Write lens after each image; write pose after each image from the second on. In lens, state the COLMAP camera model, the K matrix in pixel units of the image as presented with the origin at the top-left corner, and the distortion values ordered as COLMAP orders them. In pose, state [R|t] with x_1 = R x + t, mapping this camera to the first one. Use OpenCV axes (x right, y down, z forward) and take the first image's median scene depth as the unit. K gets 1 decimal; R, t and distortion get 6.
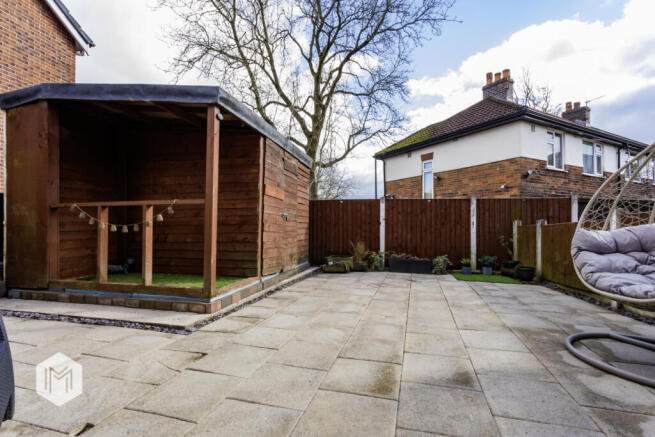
lens RADIAL K [[312.8, 0, 326.3], [0, 312.8, 219.4], [0, 0, 1]] dist [0.000264, 0.000403]
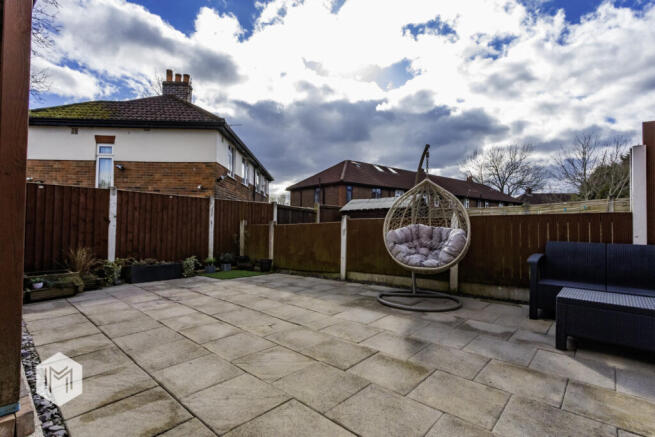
lens RADIAL K [[313.4, 0, 325.1], [0, 313.4, 217.9], [0, 0, 1]] dist [-0.015155, 0.001176]
pose [[0.444402, 0.019592, 0.895613, -0.279663], [-0.025916, 0.999624, -0.009007, -0.003238], [-0.895453, -0.019208, 0.444742, 0.214172]]
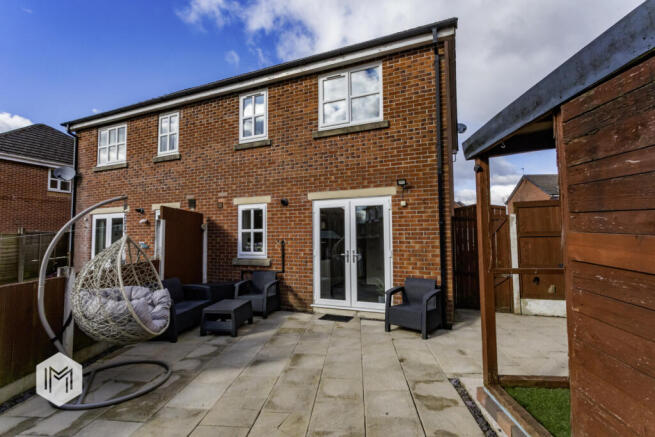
lens RADIAL K [[312.8, 0, 322.6], [0, 312.8, 218.1], [0, 0, 1]] dist [0.000264, 0.000403]
pose [[-0.984690, -0.002510, -0.174297, 0.106639], [0.011767, 0.996658, -0.080832, -0.068798], [0.173918, -0.081645, -0.981370, 0.883648]]
